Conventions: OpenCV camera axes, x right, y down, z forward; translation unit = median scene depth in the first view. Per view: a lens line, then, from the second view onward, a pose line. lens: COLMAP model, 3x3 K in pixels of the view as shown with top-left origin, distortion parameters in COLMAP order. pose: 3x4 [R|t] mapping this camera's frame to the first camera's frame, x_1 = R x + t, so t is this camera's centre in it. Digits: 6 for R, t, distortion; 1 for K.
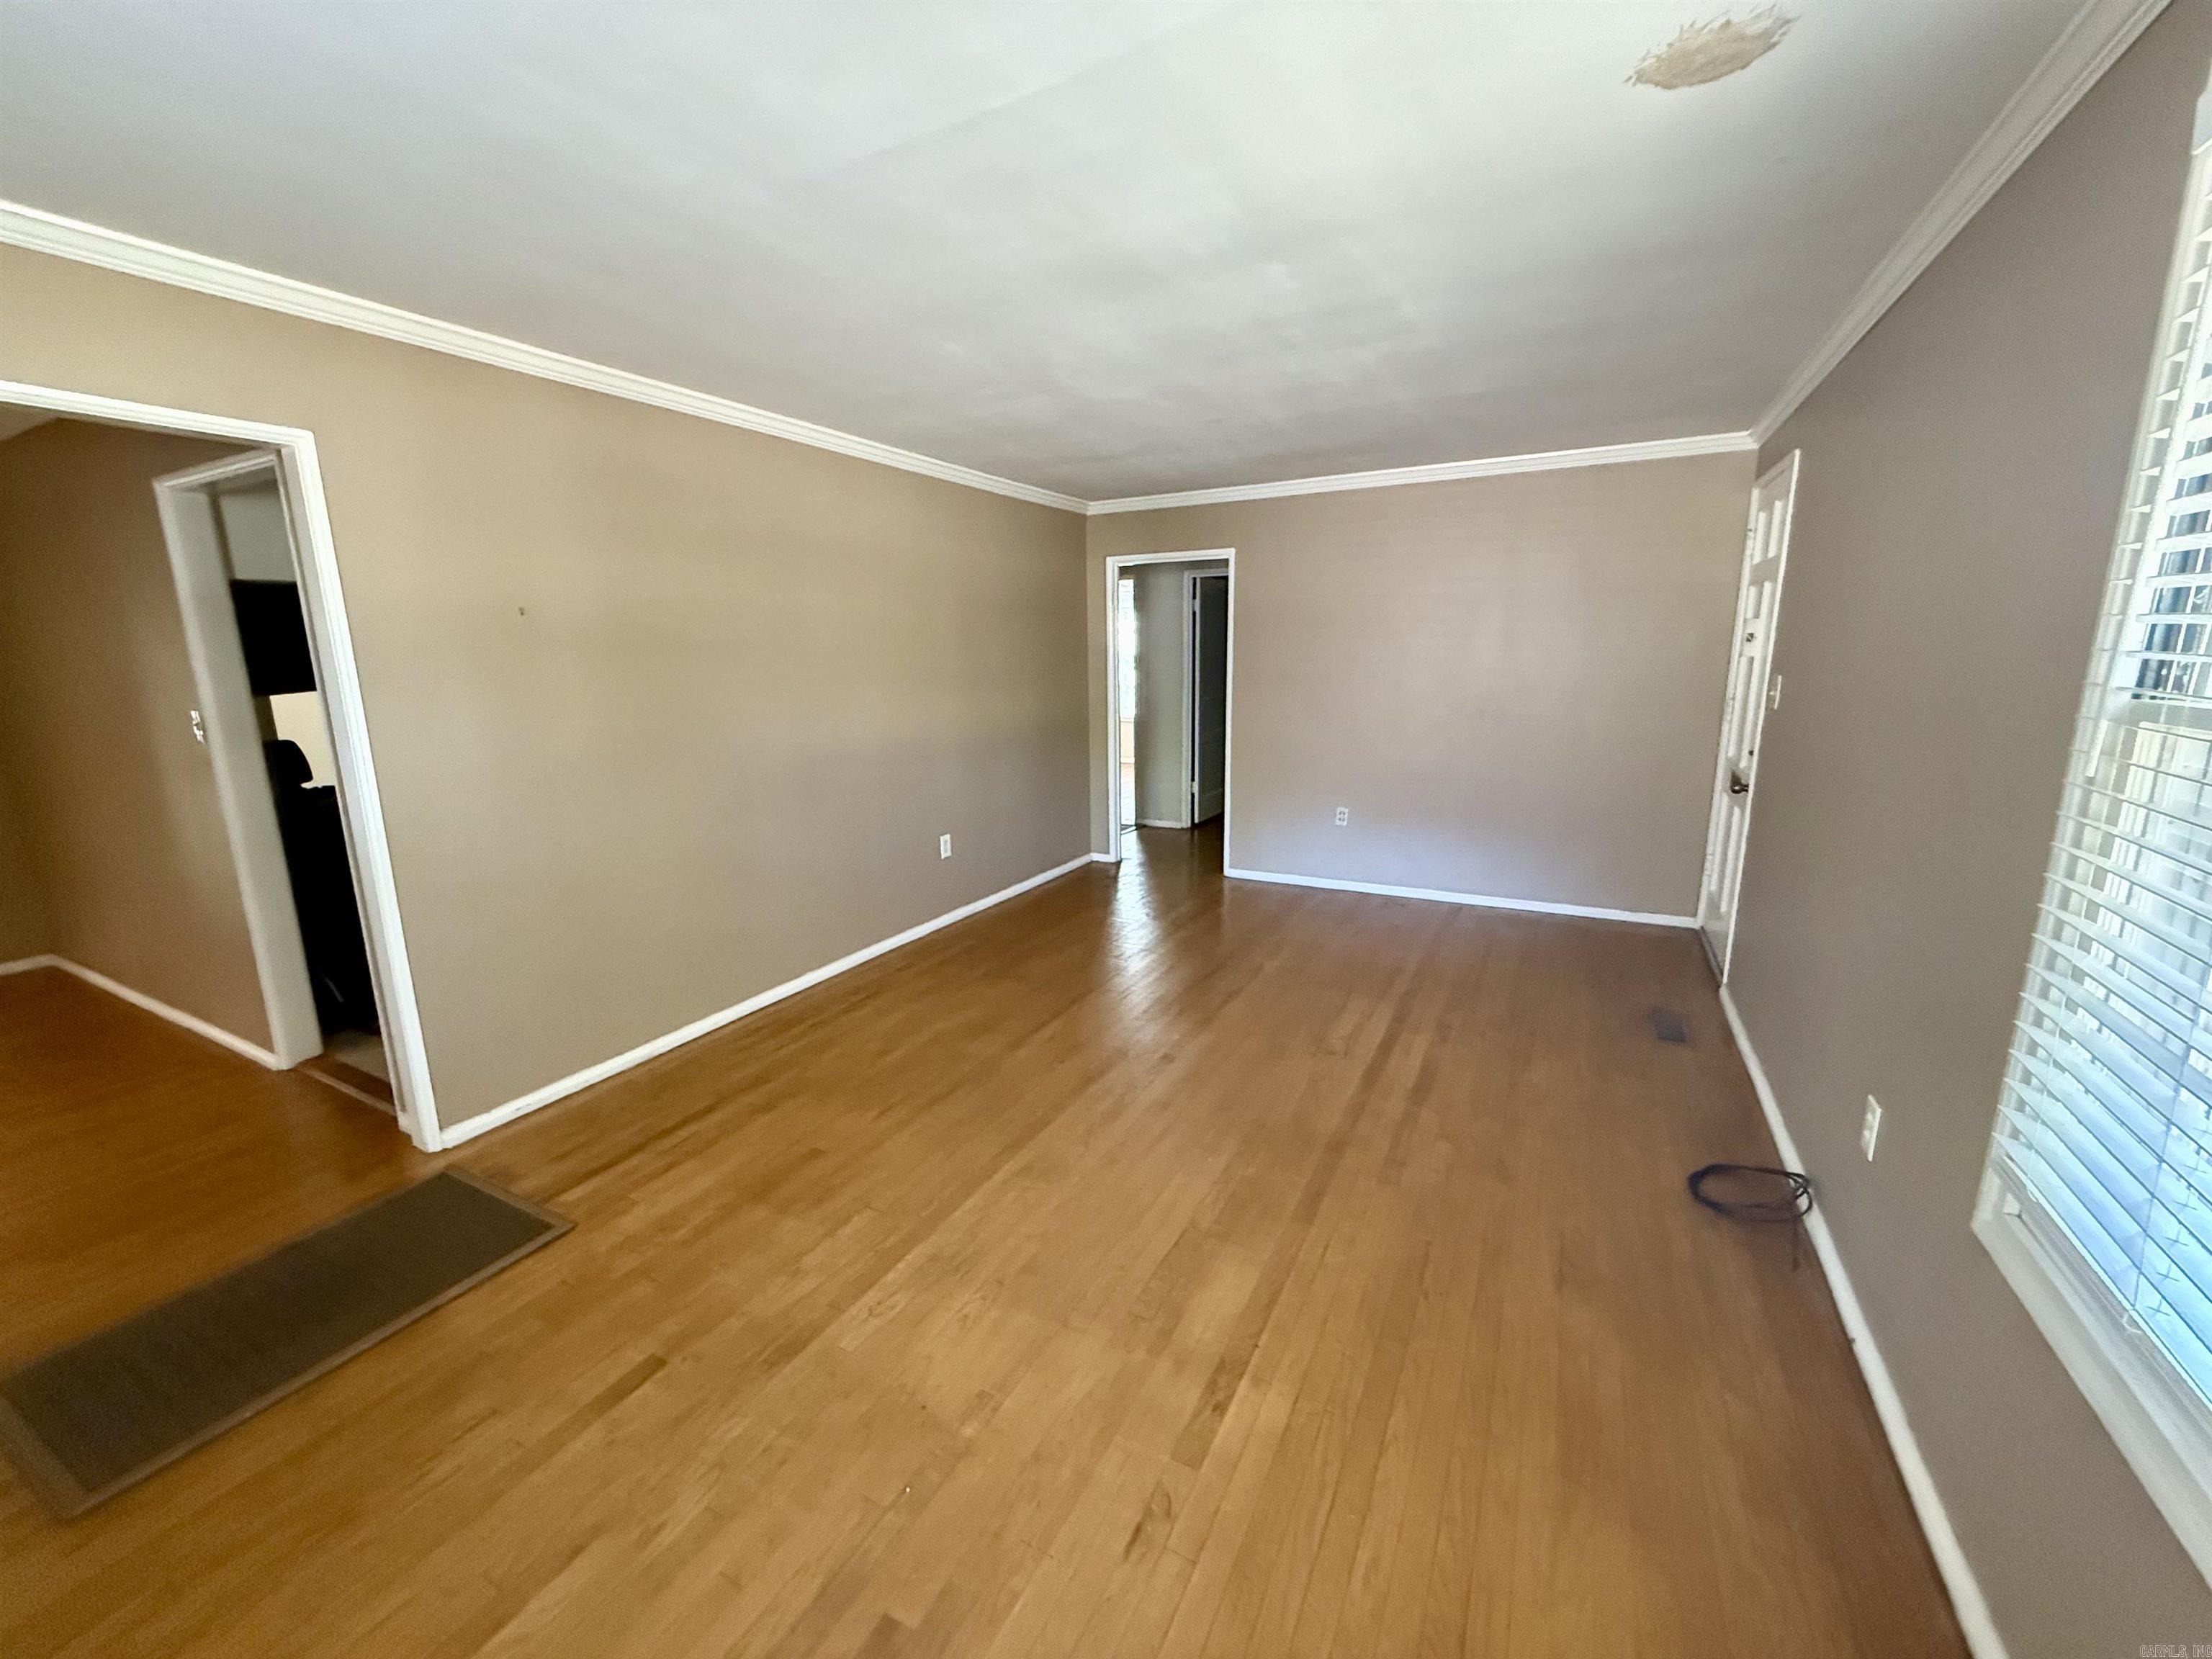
lens RADIAL K [[877.0, 0, 1103.4], [0, 877.0, 825.4], [0, 0, 1]] dist [0.001160, -0.000071]
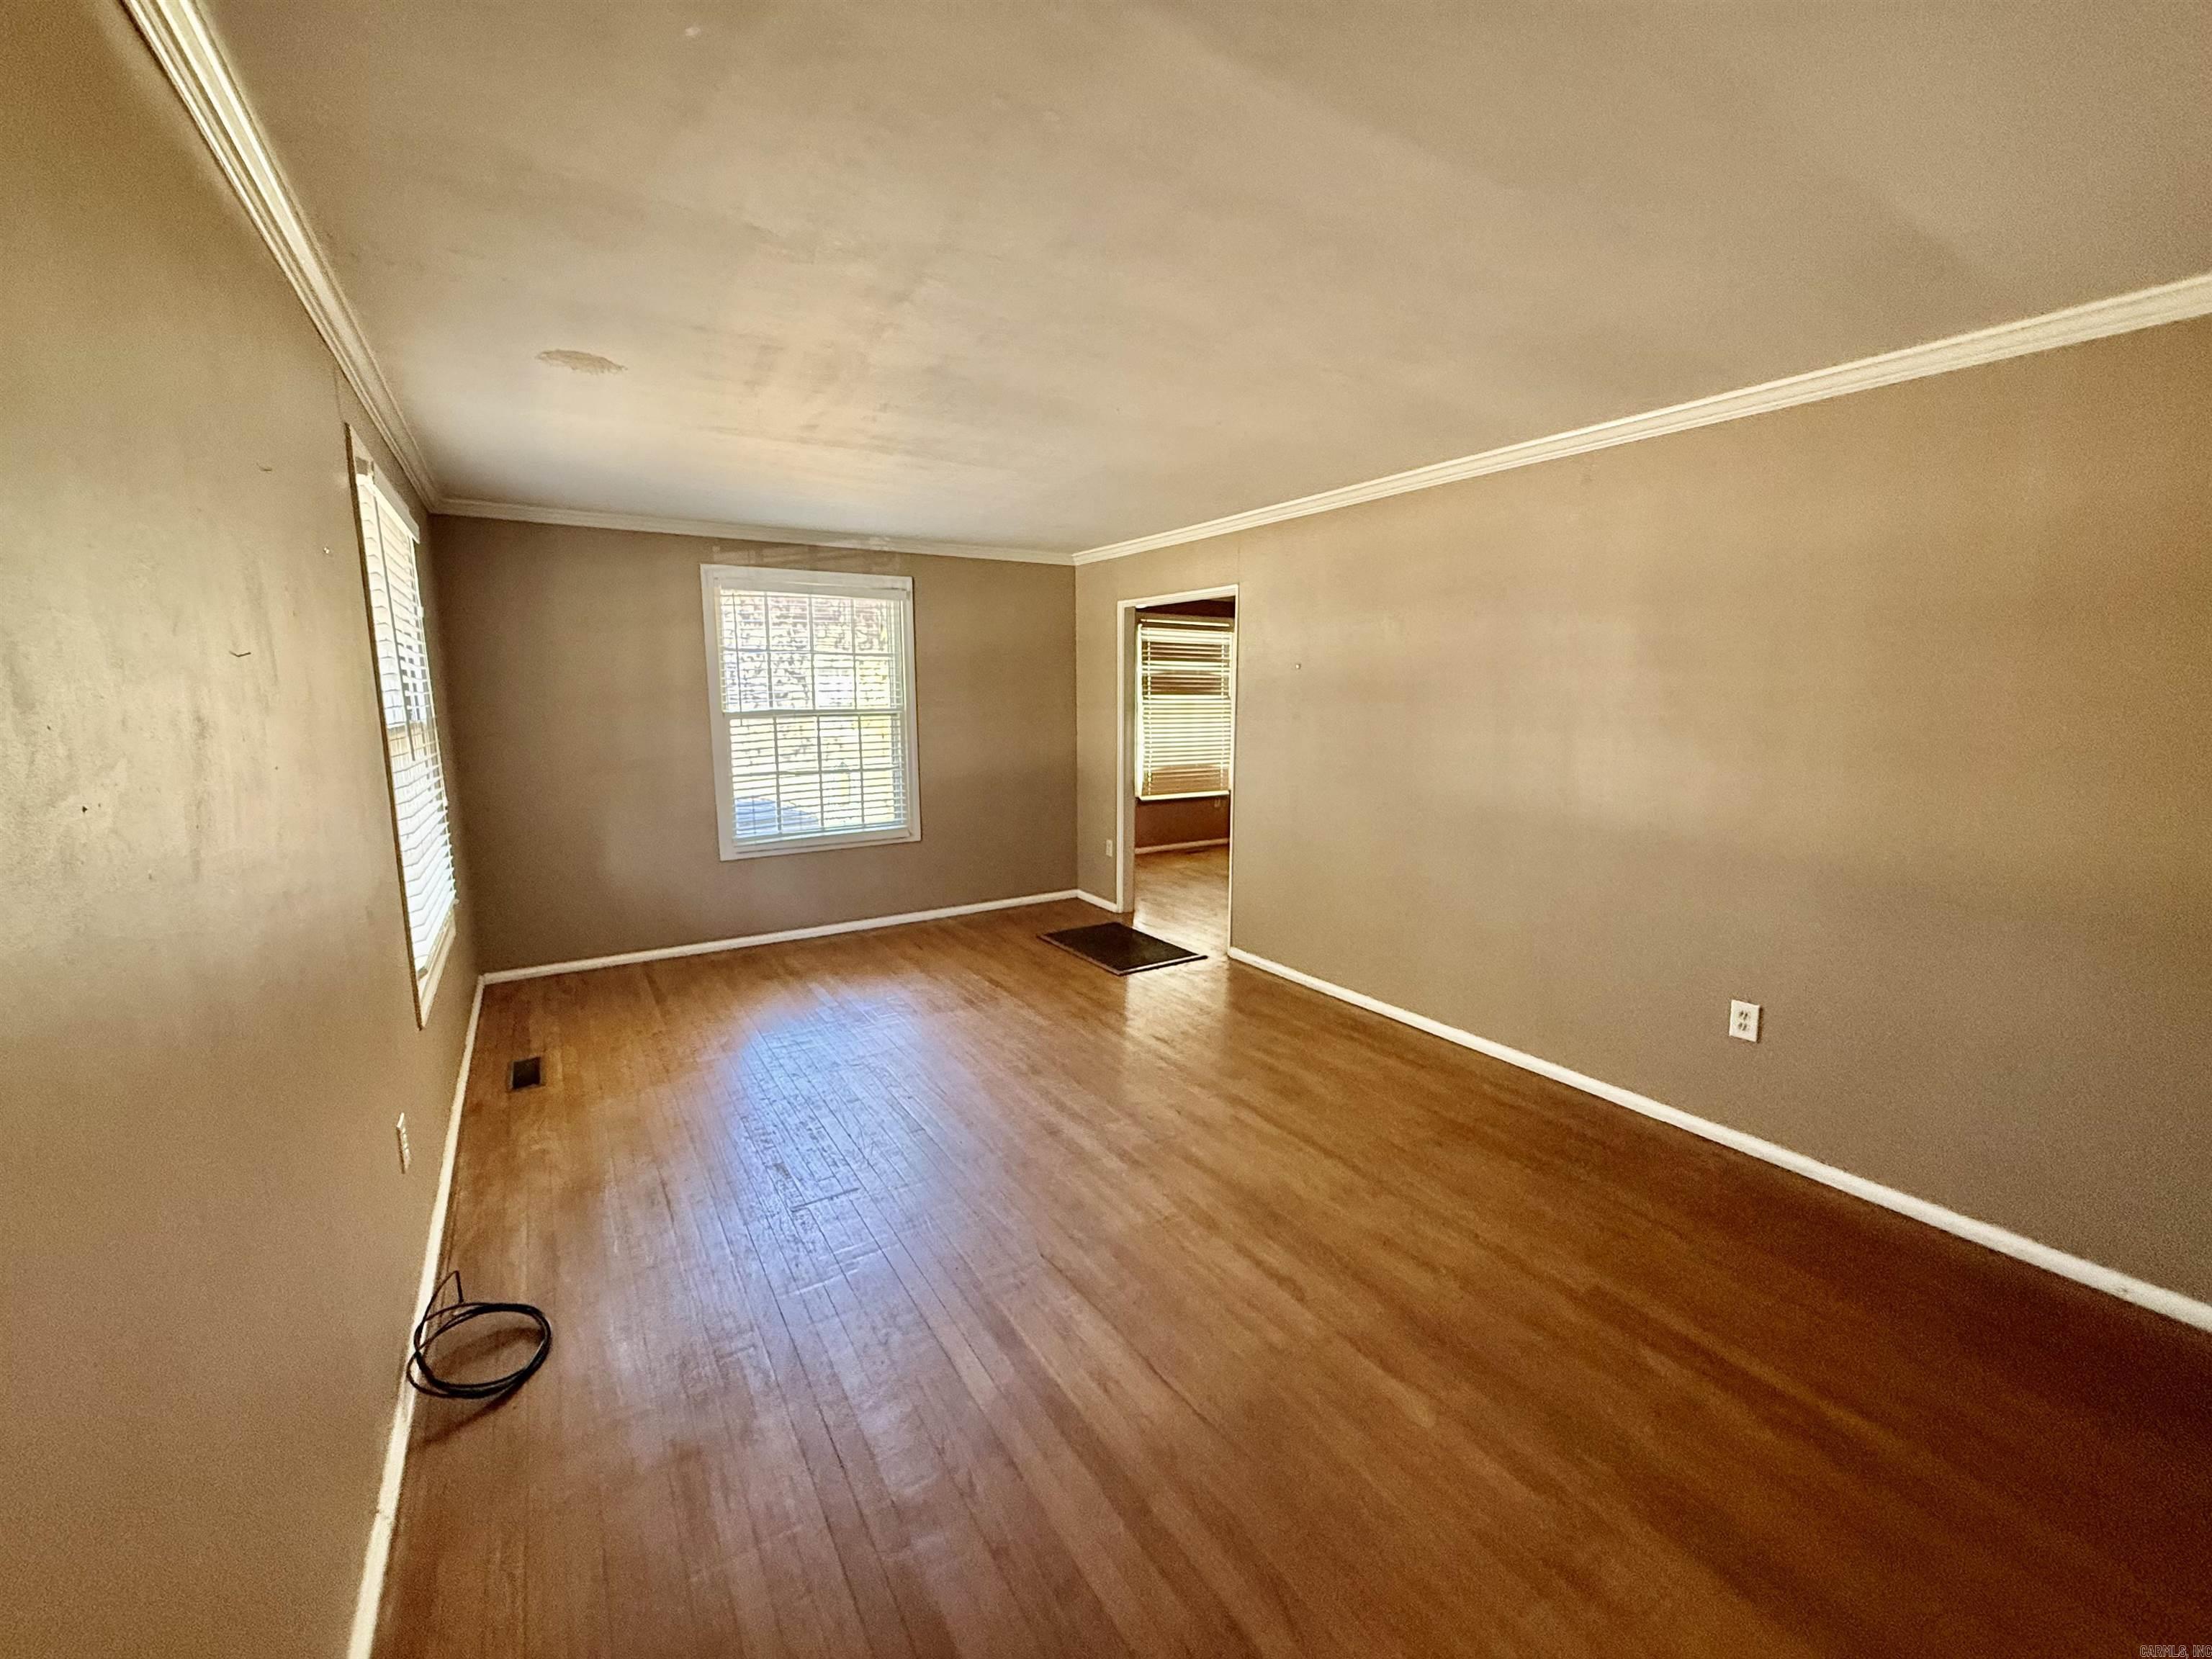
lens RADIAL K [[877.0, 0, 1104.1], [0, 877.0, 835.5], [0, 0, 1]] dist [0.001160, -0.000071]
pose [[-0.492617, 0.154130, -0.856488, 0.719057], [-0.163482, 0.950279, 0.265036, -0.249229], [0.854752, 0.270581, -0.442927, 1.157457]]
